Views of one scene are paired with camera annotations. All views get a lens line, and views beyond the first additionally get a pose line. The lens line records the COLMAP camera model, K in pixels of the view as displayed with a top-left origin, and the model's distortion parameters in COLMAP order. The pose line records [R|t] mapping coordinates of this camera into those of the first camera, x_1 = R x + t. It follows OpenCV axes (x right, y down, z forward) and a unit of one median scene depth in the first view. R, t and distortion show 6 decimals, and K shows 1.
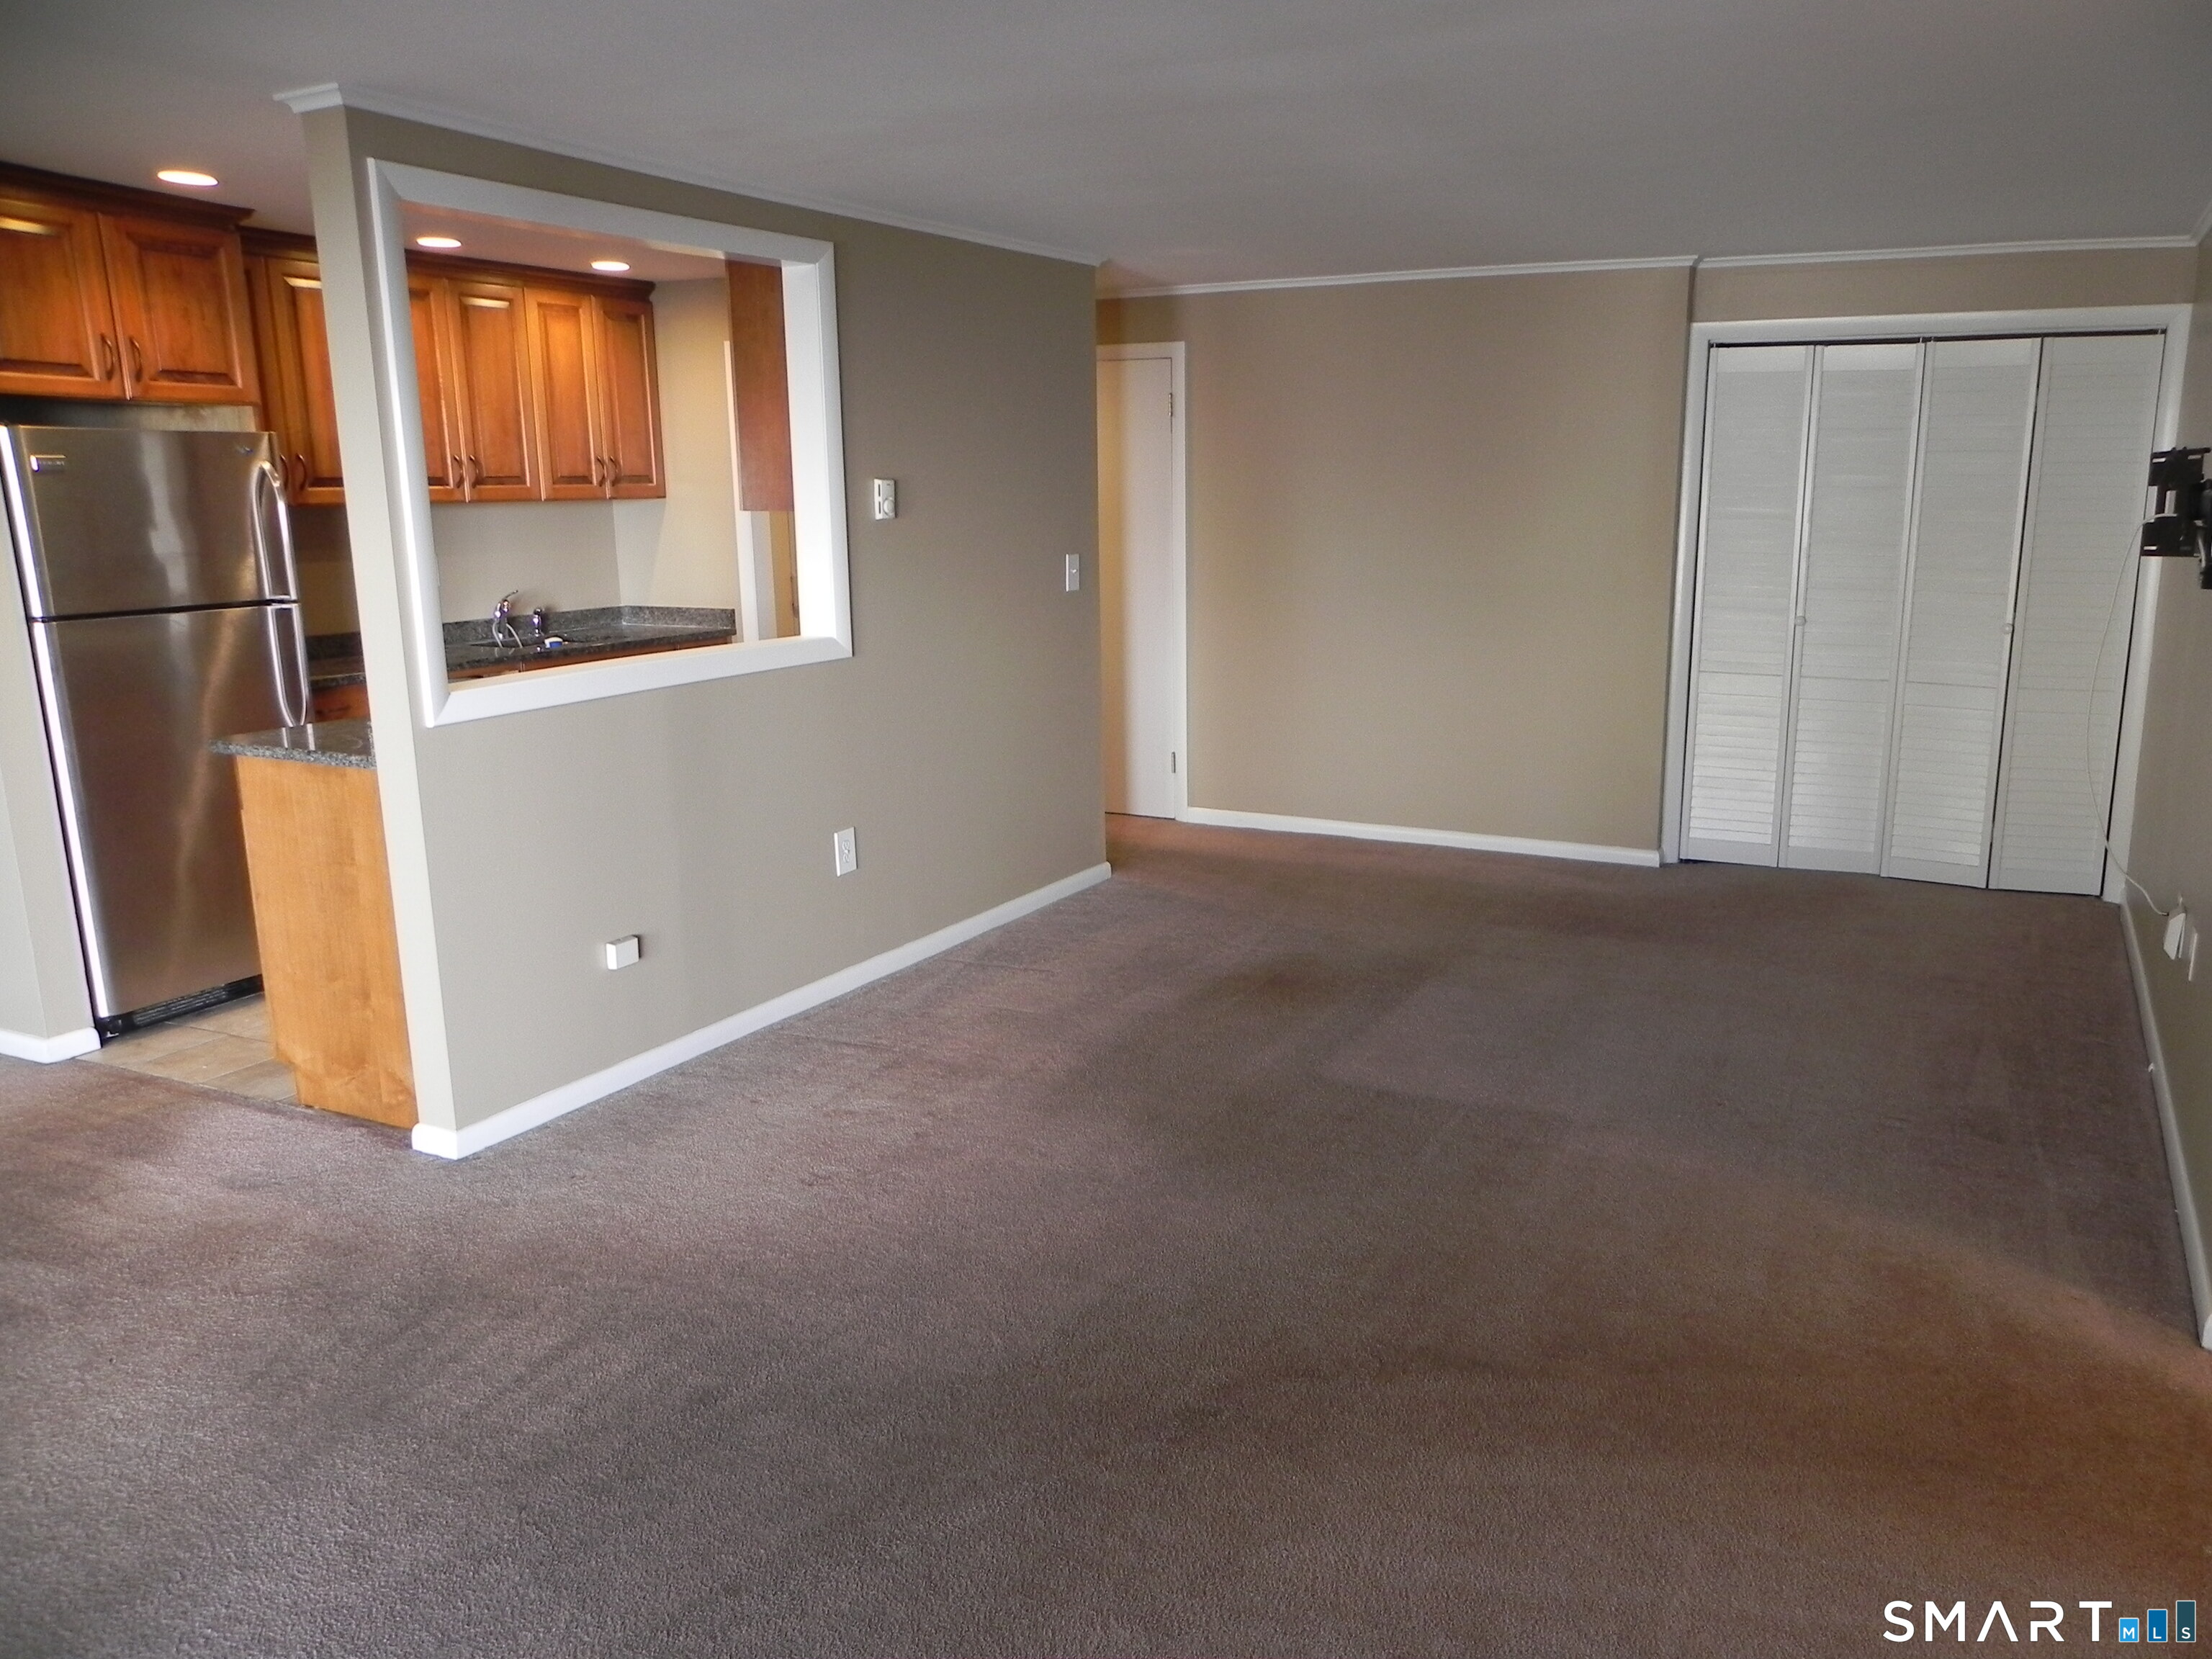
lens RADIAL K [[1700.4, 0, 1106.0], [0, 1700.4, 829.5], [0, 0, 1]] dist [0.004315, 0.009185]
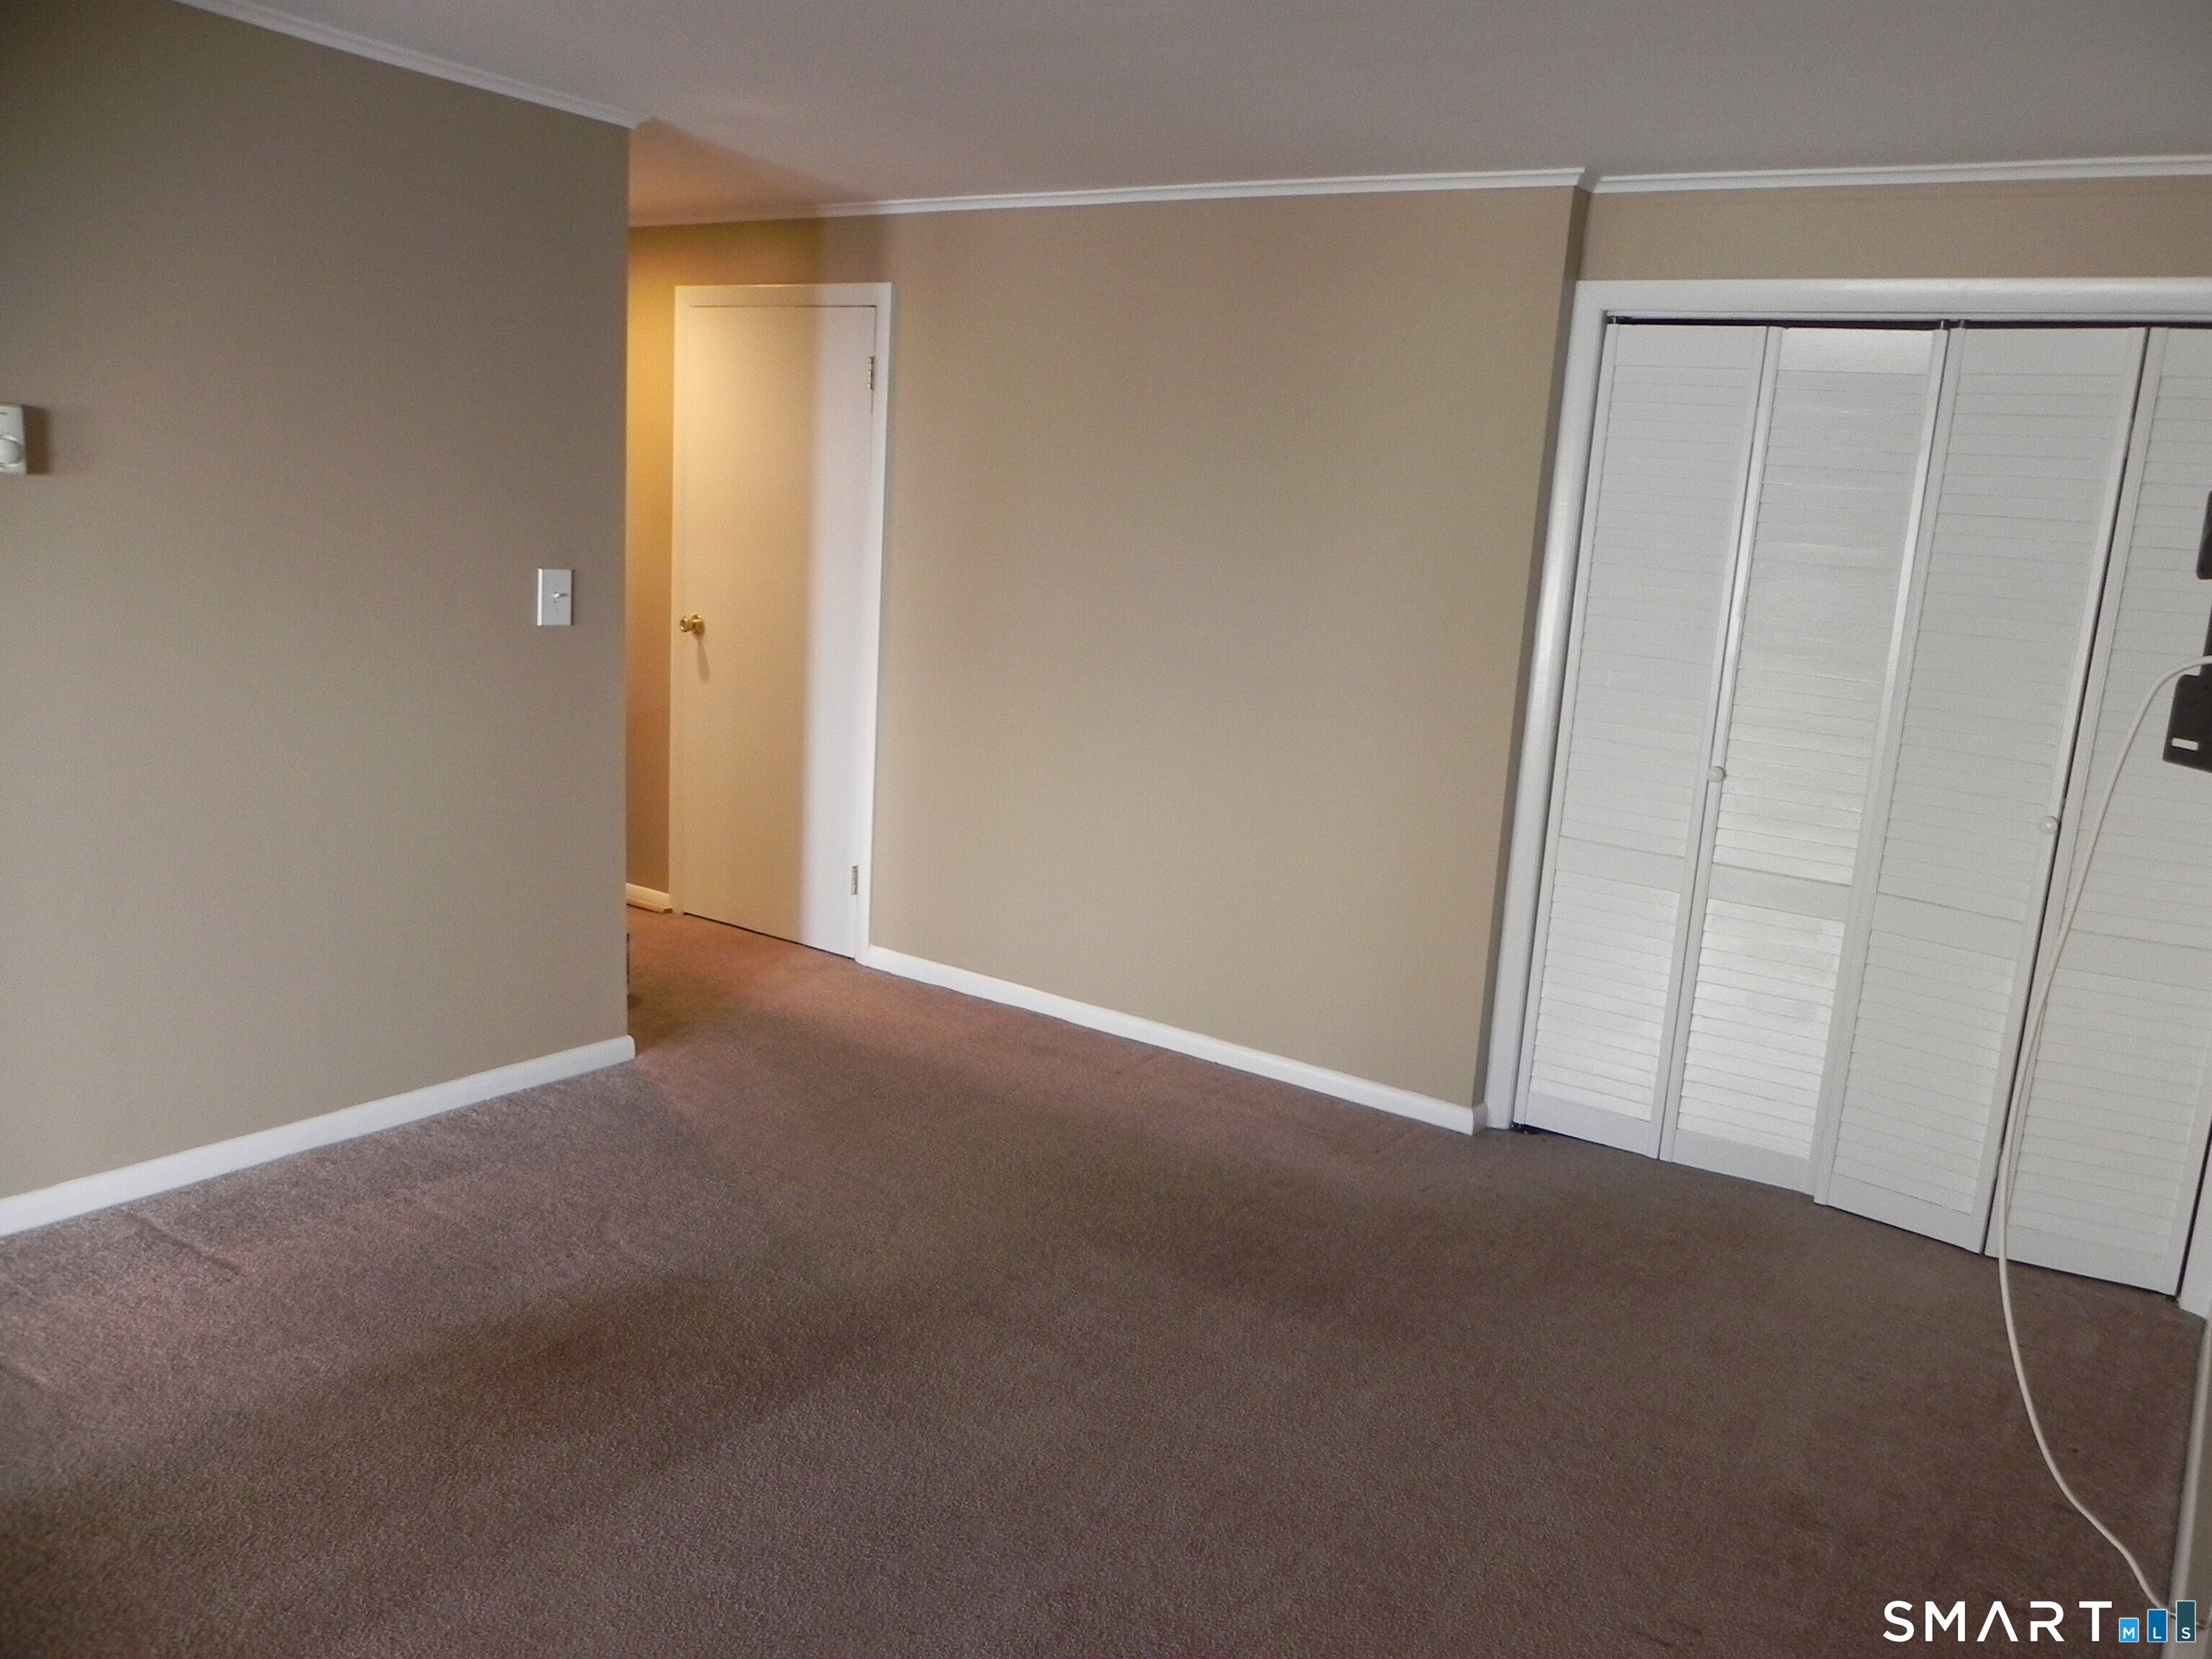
lens RADIAL K [[1700.4, 0, 1106.0], [0, 1700.4, 829.5], [0, 0, 1]] dist [0.004315, 0.009185]
pose [[0.990281, 0.095775, -0.100853, 0.319012], [-0.097736, 0.995104, -0.014673, -0.090452], [0.098954, 0.024387, 0.994793, 0.461632]]
